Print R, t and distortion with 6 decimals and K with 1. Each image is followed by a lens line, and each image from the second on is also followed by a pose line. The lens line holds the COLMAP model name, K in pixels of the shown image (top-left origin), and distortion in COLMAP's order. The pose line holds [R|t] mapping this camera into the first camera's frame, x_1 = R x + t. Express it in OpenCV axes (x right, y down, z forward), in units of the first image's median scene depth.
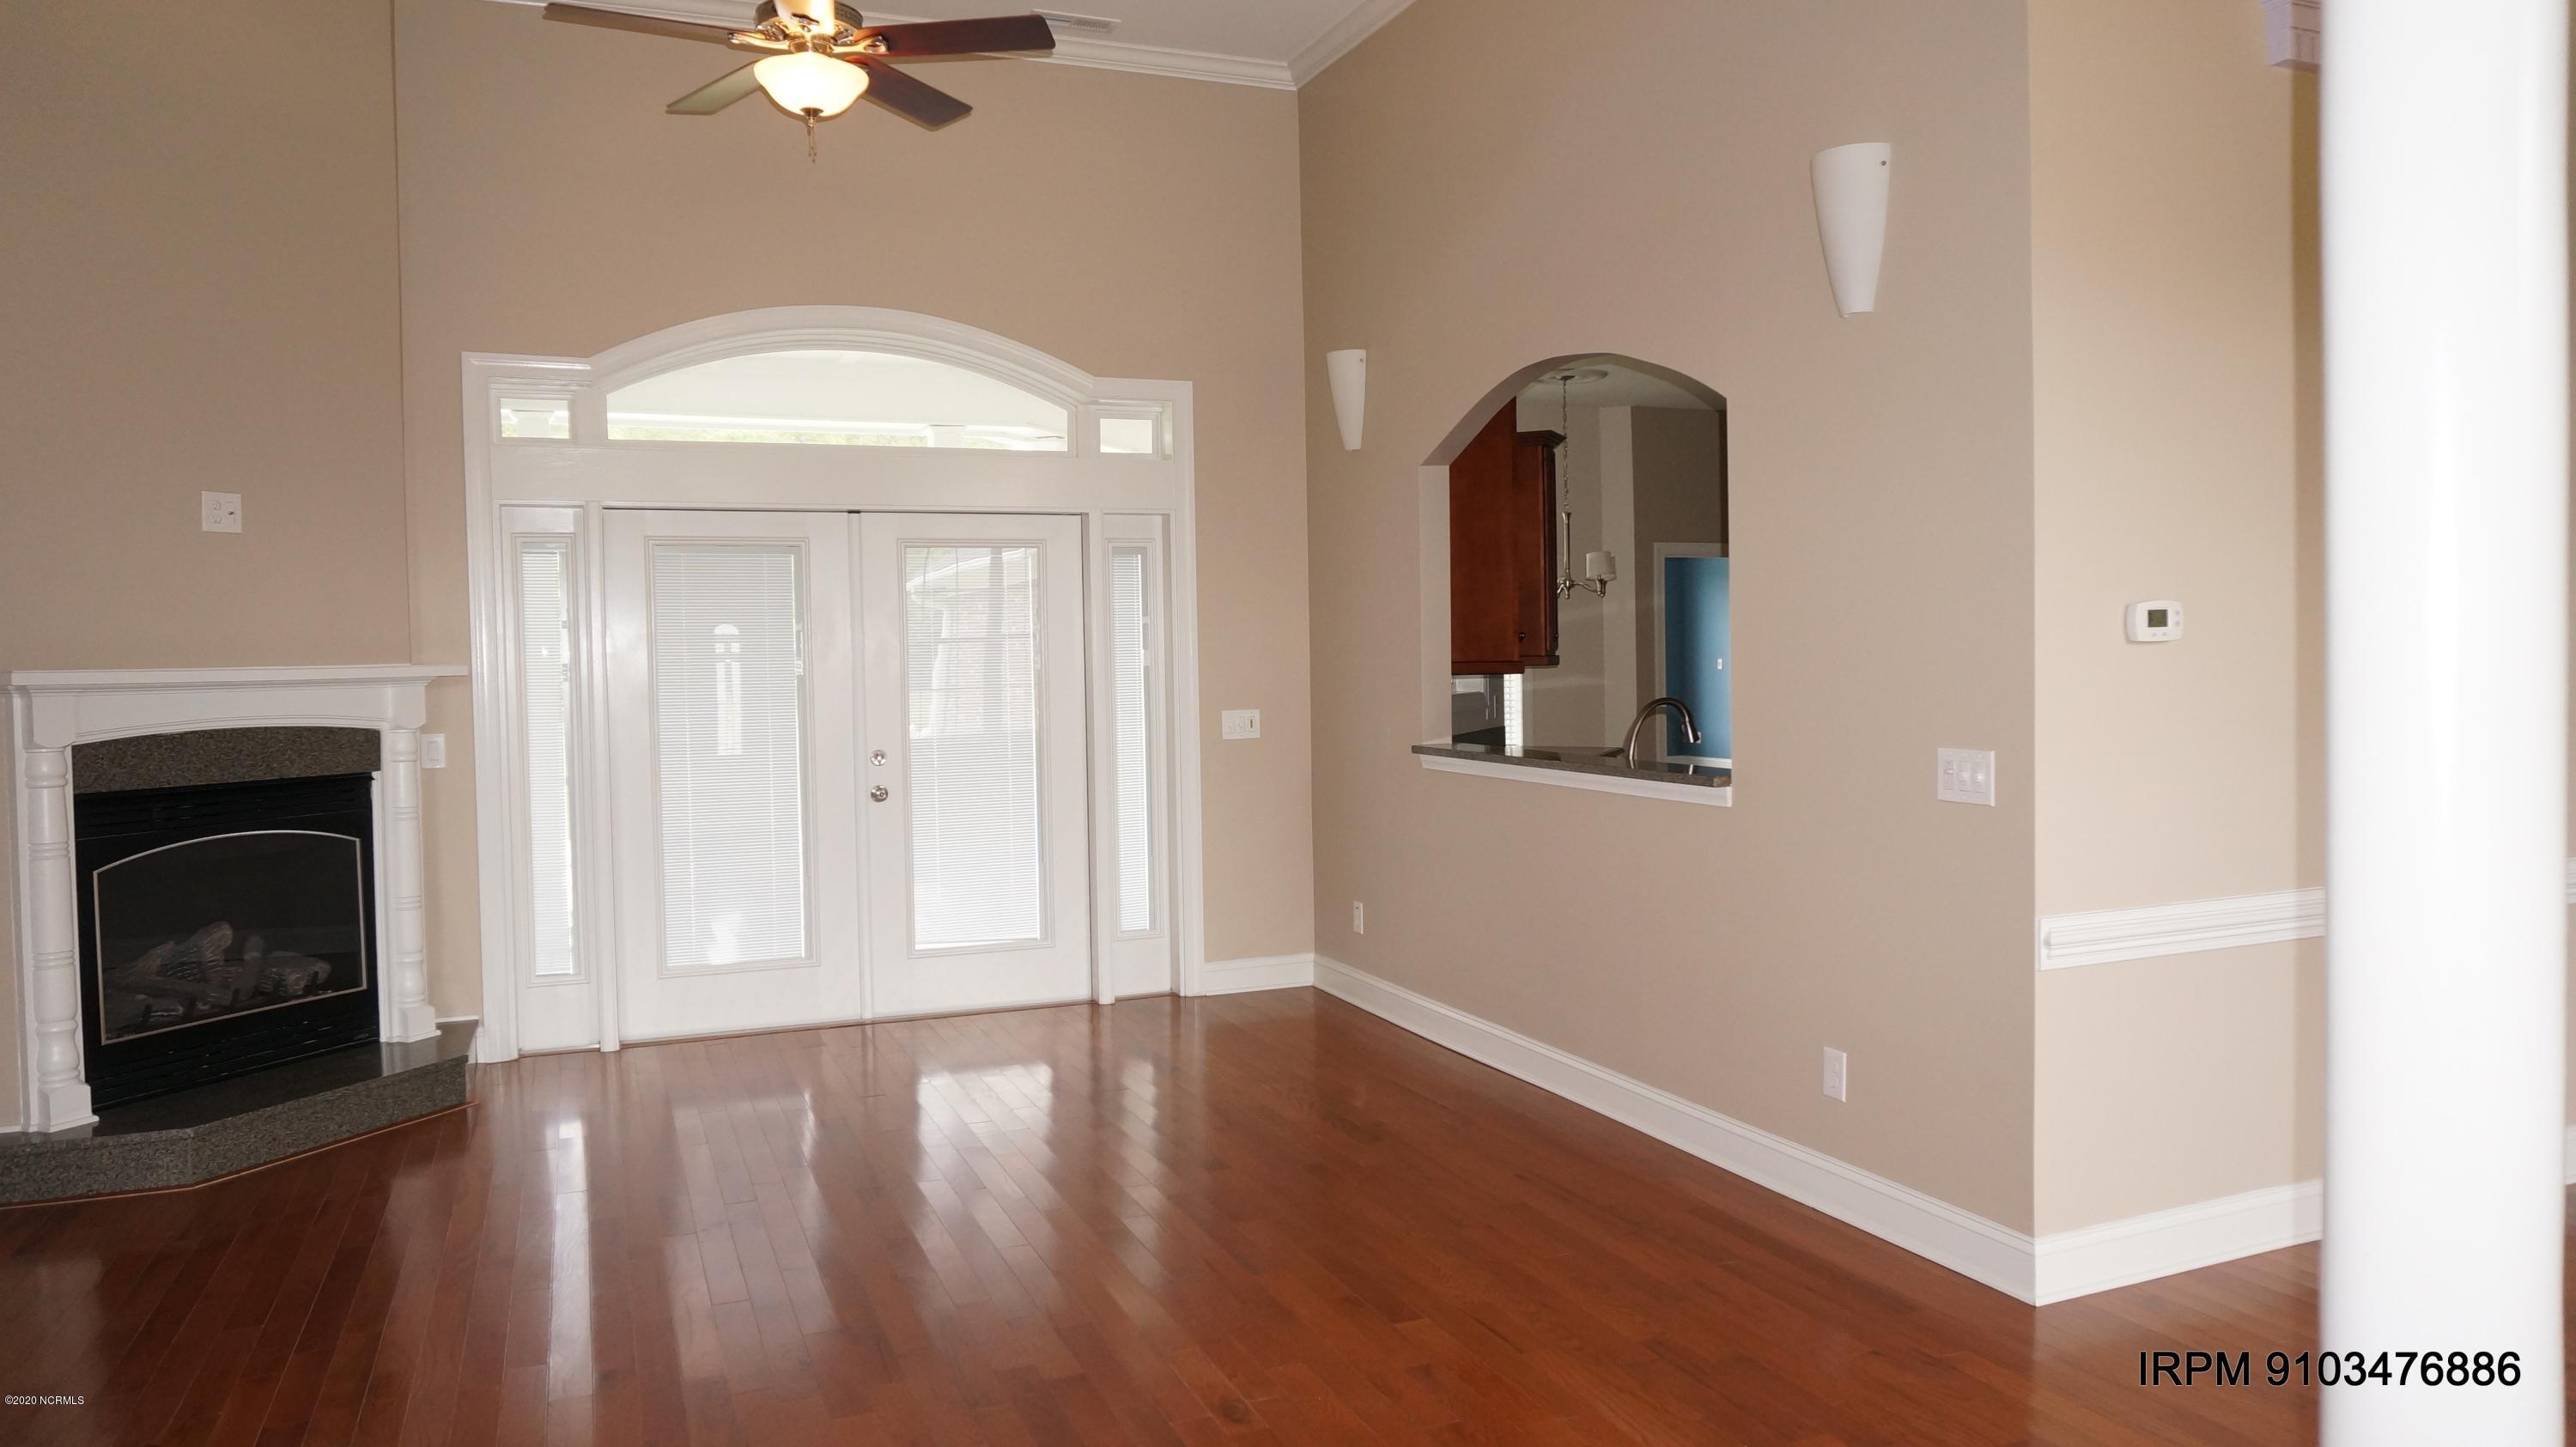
lens RADIAL K [[1753.1, 0, 1289.4], [0, 1753.1, 712.8], [0, 0, 1]] dist [-0.034086, 0.035221]
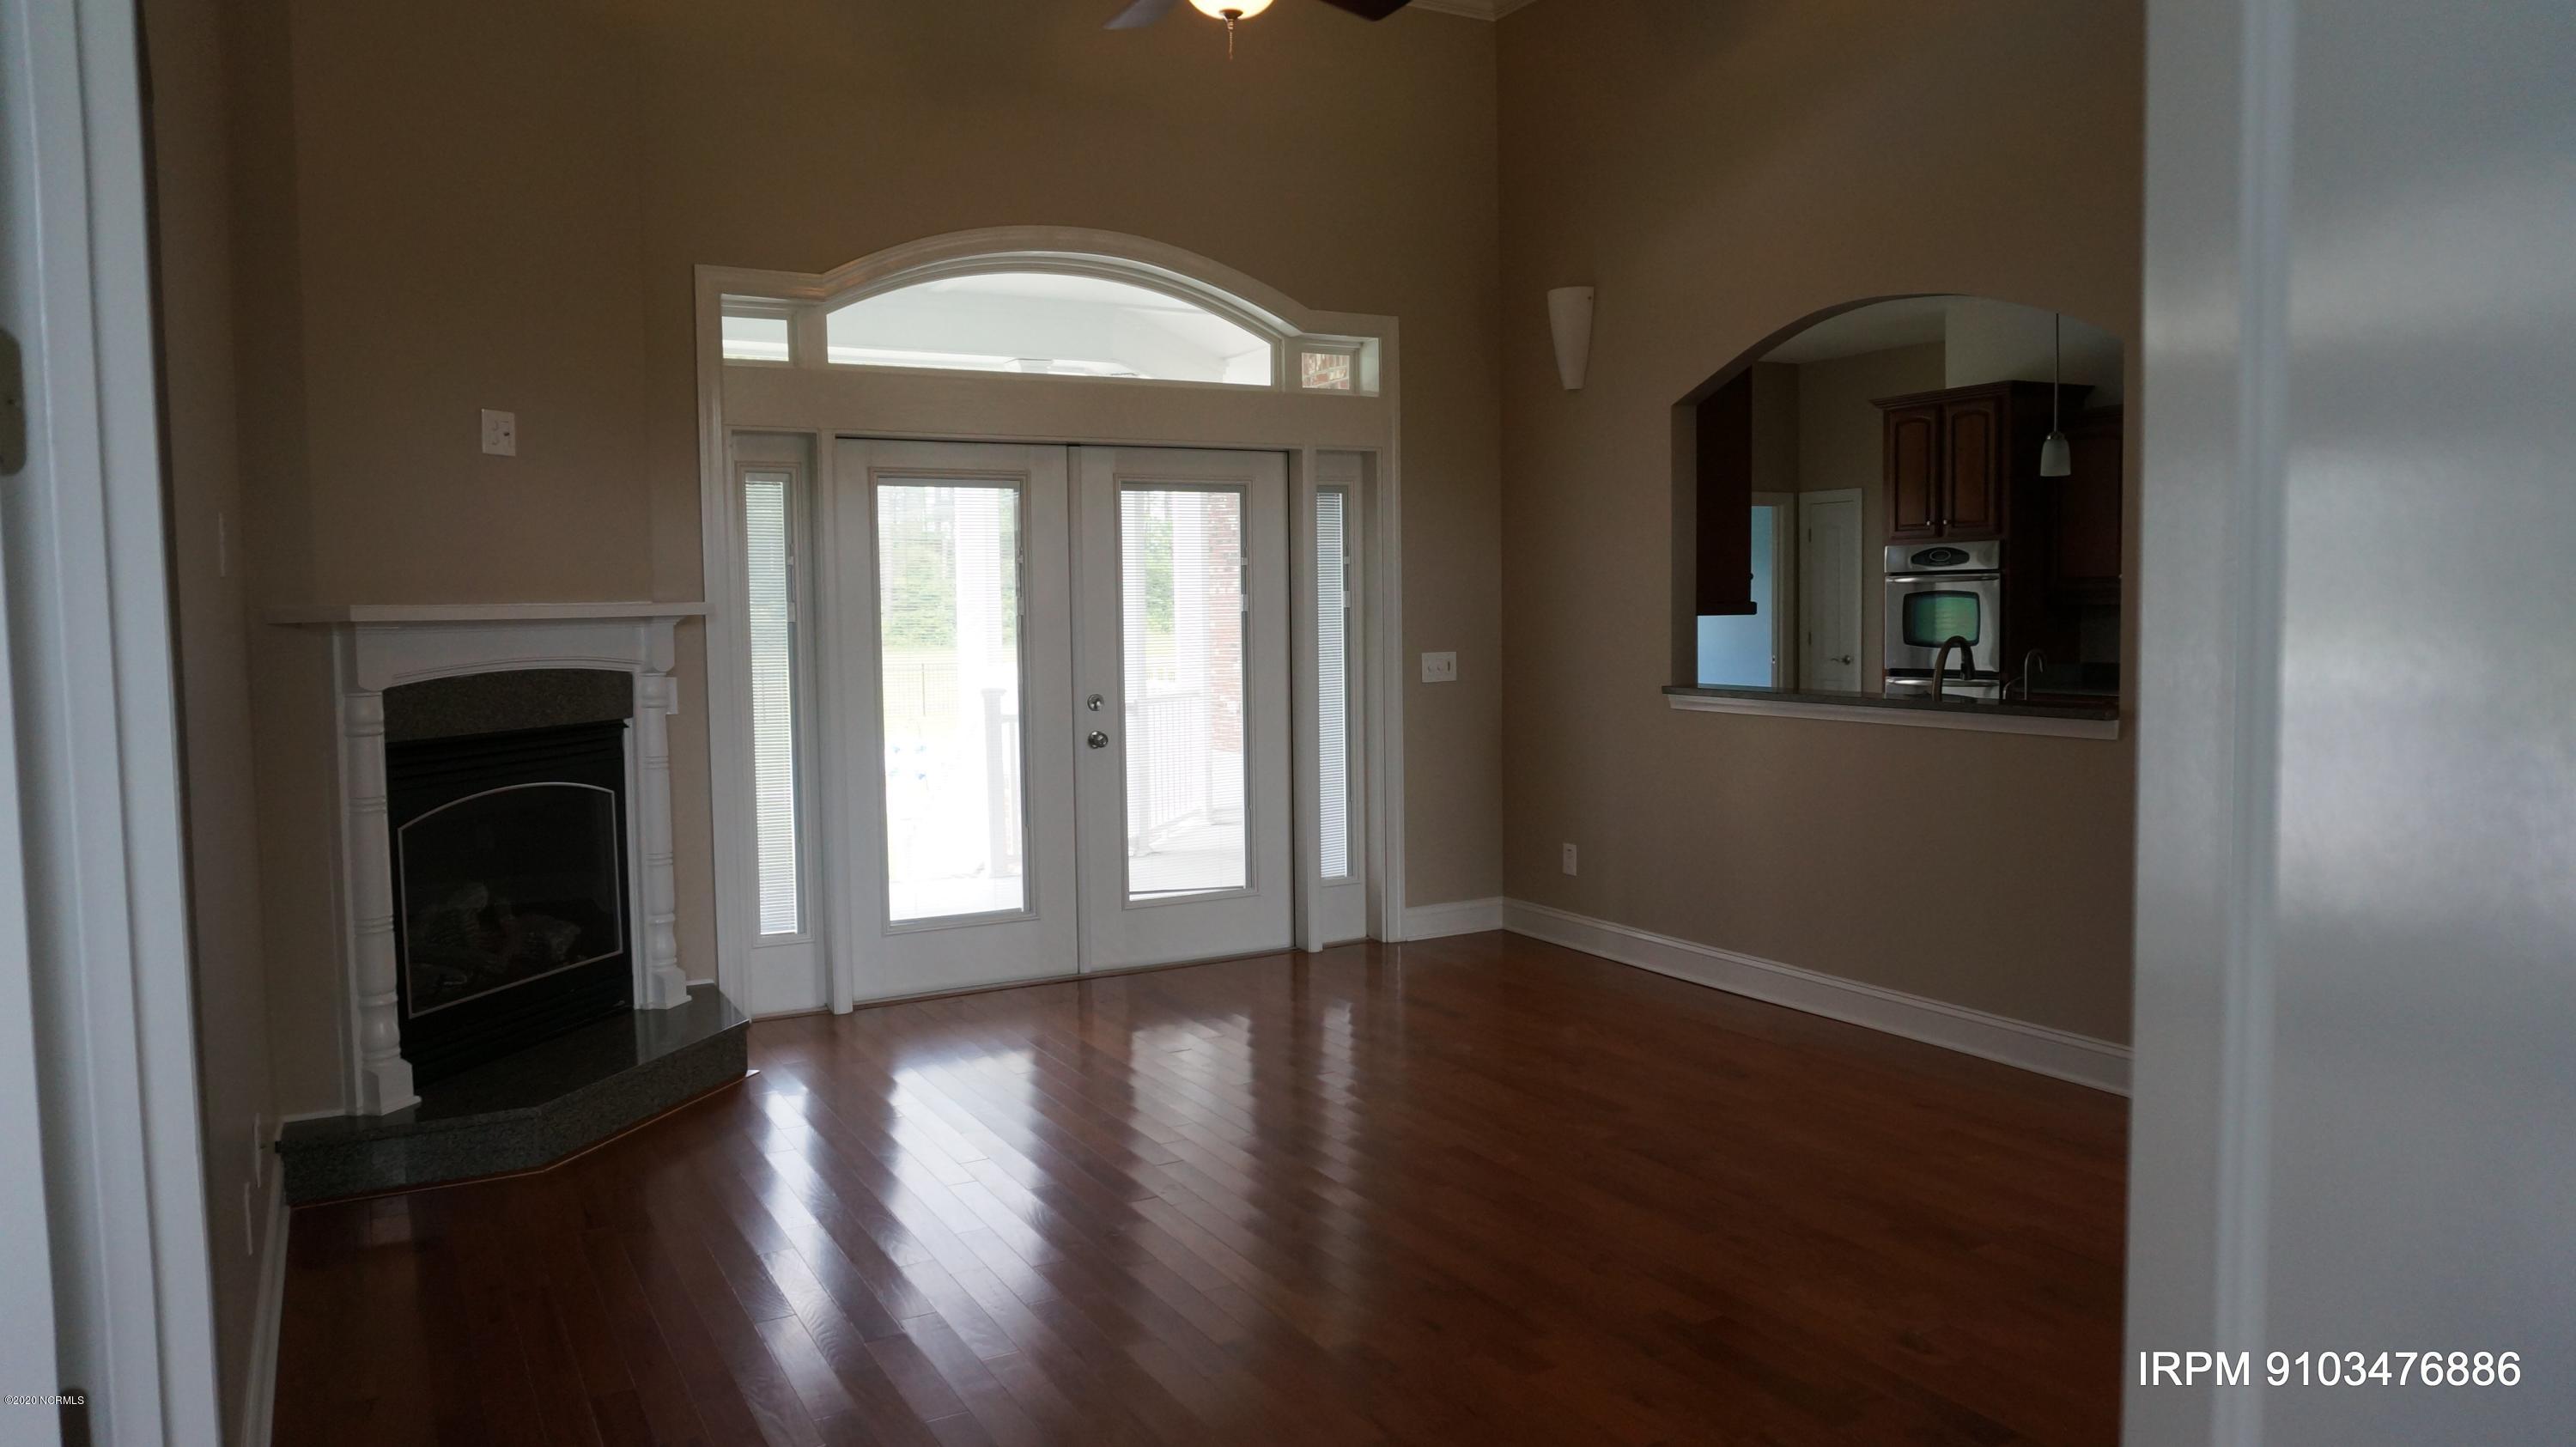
lens RADIAL K [[1753.1, 0, 1289.4], [0, 1753.1, 712.8], [0, 0, 1]] dist [-0.034086, 0.035221]
pose [[0.992030, -0.006391, 0.125837, -0.290506], [0.003004, 0.999629, 0.027089, 0.006737], [-0.125963, -0.026495, 0.991681, 0.037583]]
